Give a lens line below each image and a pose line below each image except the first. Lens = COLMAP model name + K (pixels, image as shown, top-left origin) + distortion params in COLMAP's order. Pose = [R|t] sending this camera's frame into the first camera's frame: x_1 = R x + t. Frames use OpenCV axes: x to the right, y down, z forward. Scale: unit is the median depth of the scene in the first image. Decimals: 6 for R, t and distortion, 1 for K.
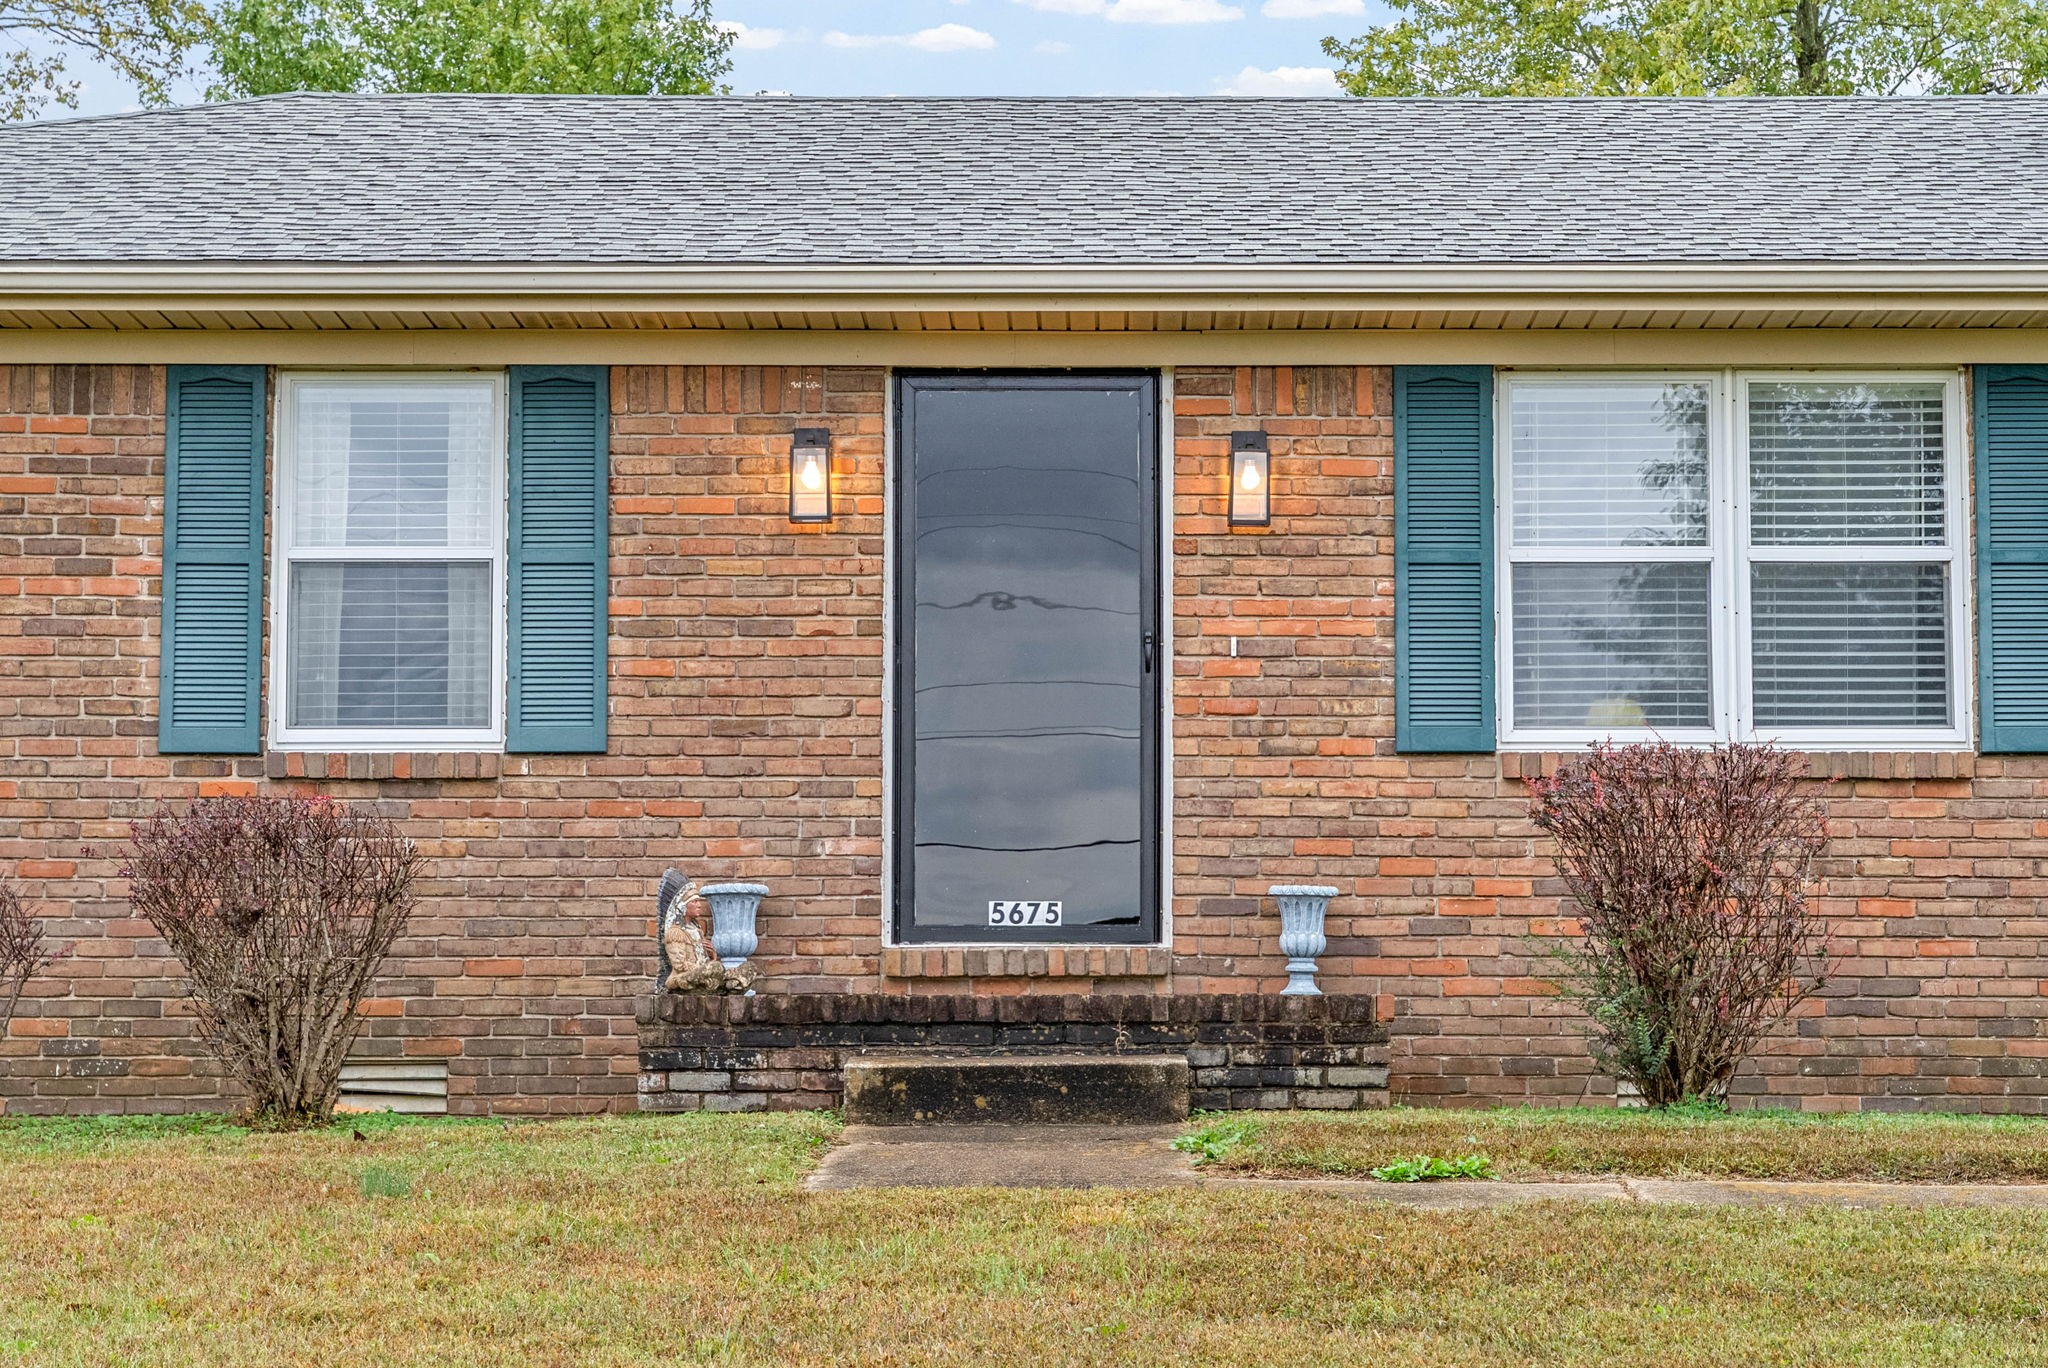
lens RADIAL K [[3004.1, 0, 1024.1], [0, 3004.1, 771.3], [0, 0, 1]] dist [0.022868, 0.018654]
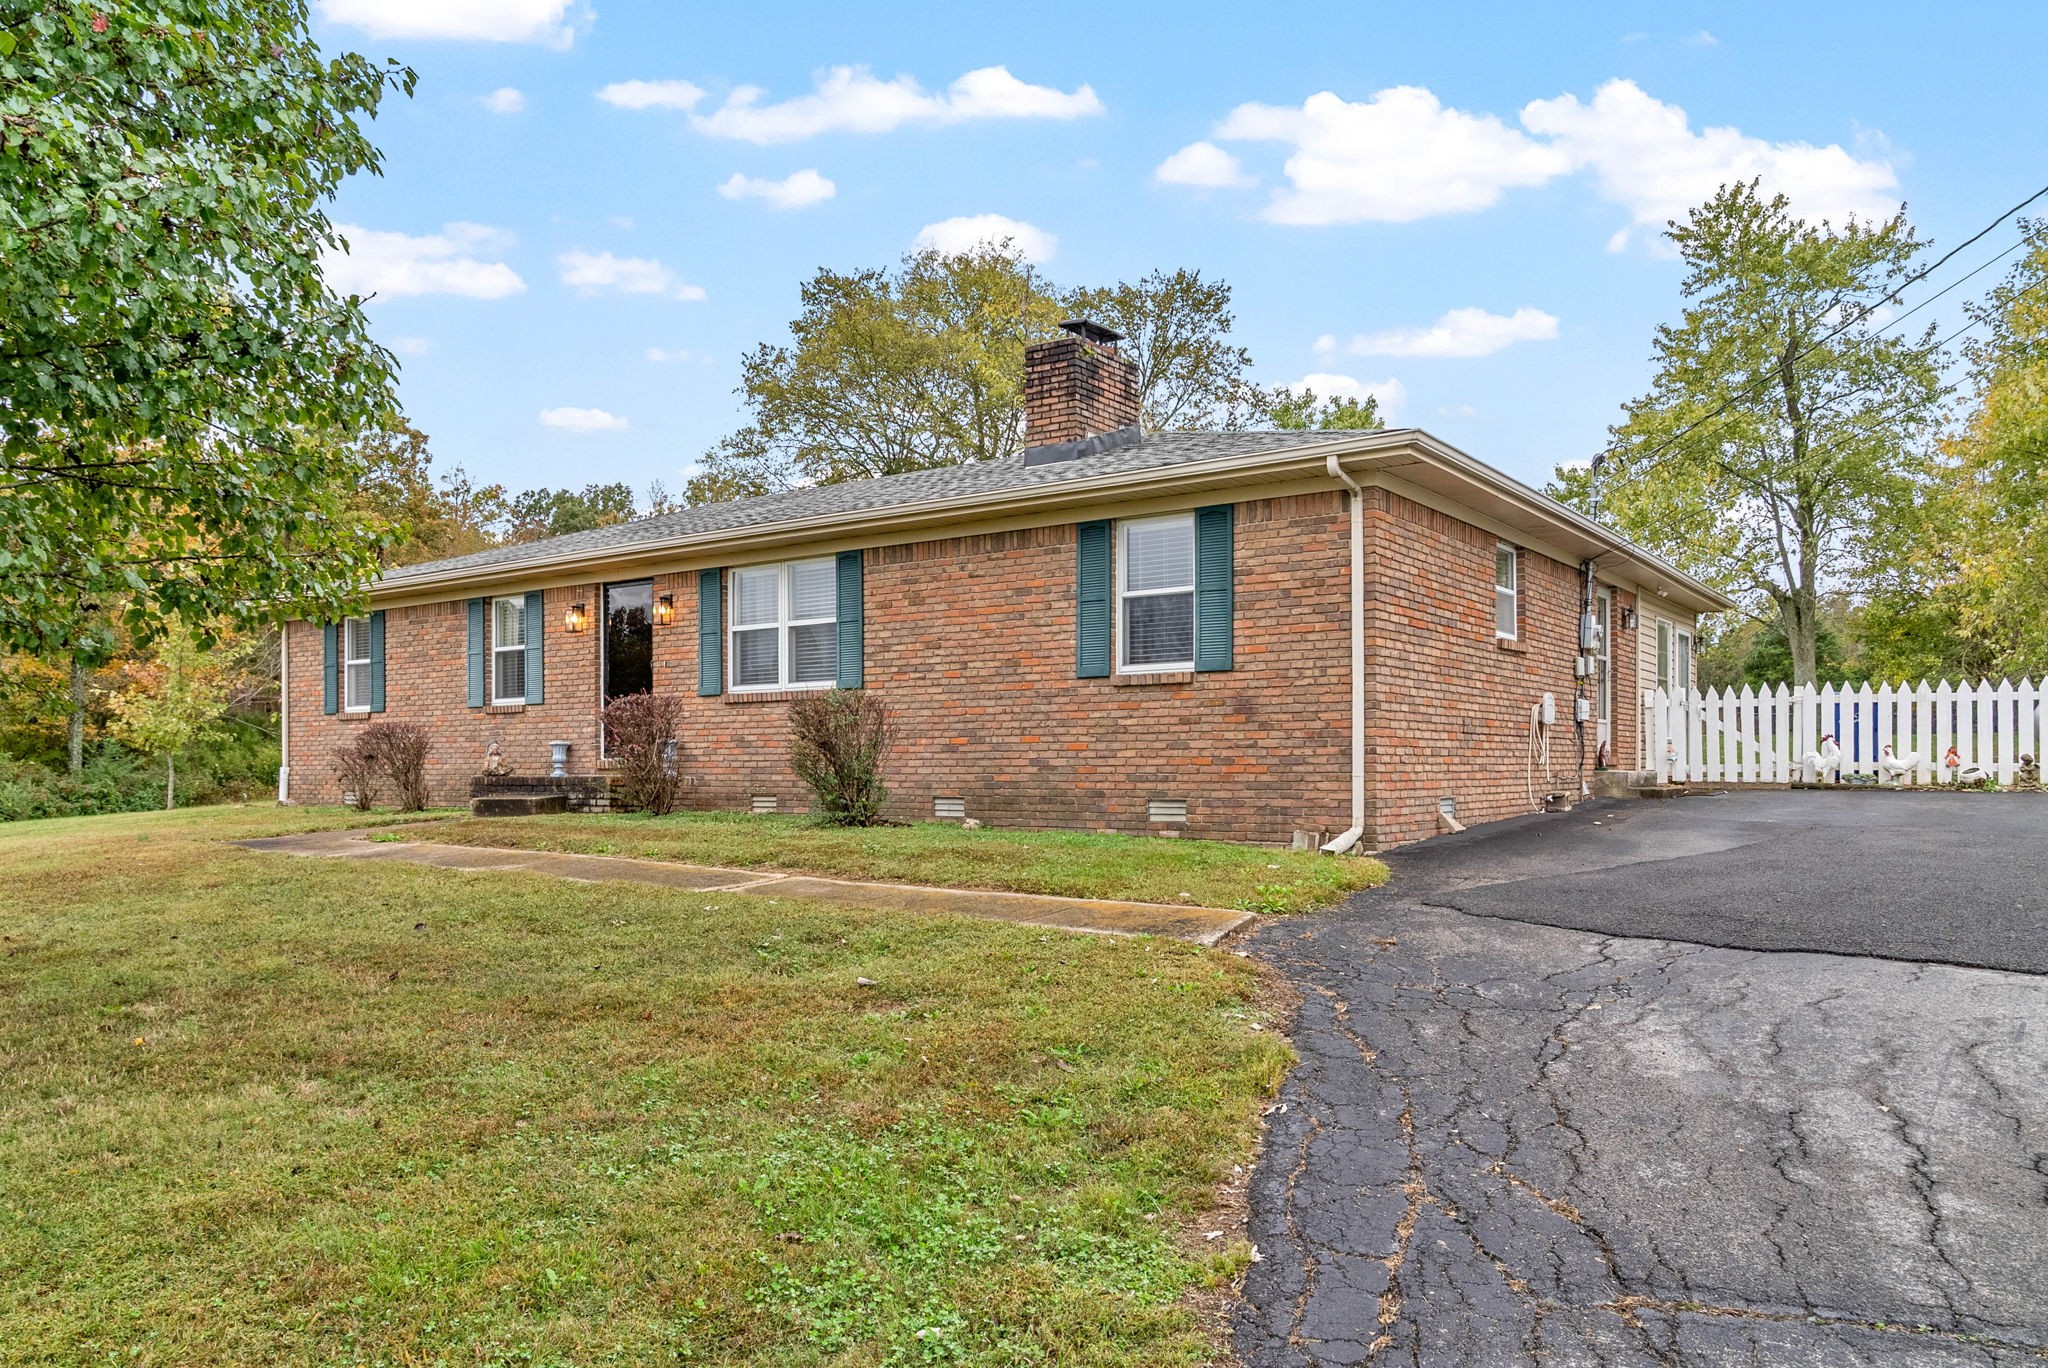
lens RADIAL K [[1447.2, 0, 1023.9], [0, 1447.2, 766.0], [0, 0, 1]] dist [-0.001038, -0.000076]
pose [[0.808509, -0.005012, -0.588463, 1.279935], [0.044588, 0.997611, 0.052764, 0.002176], [0.586793, -0.068898, 0.806801, -0.016484]]
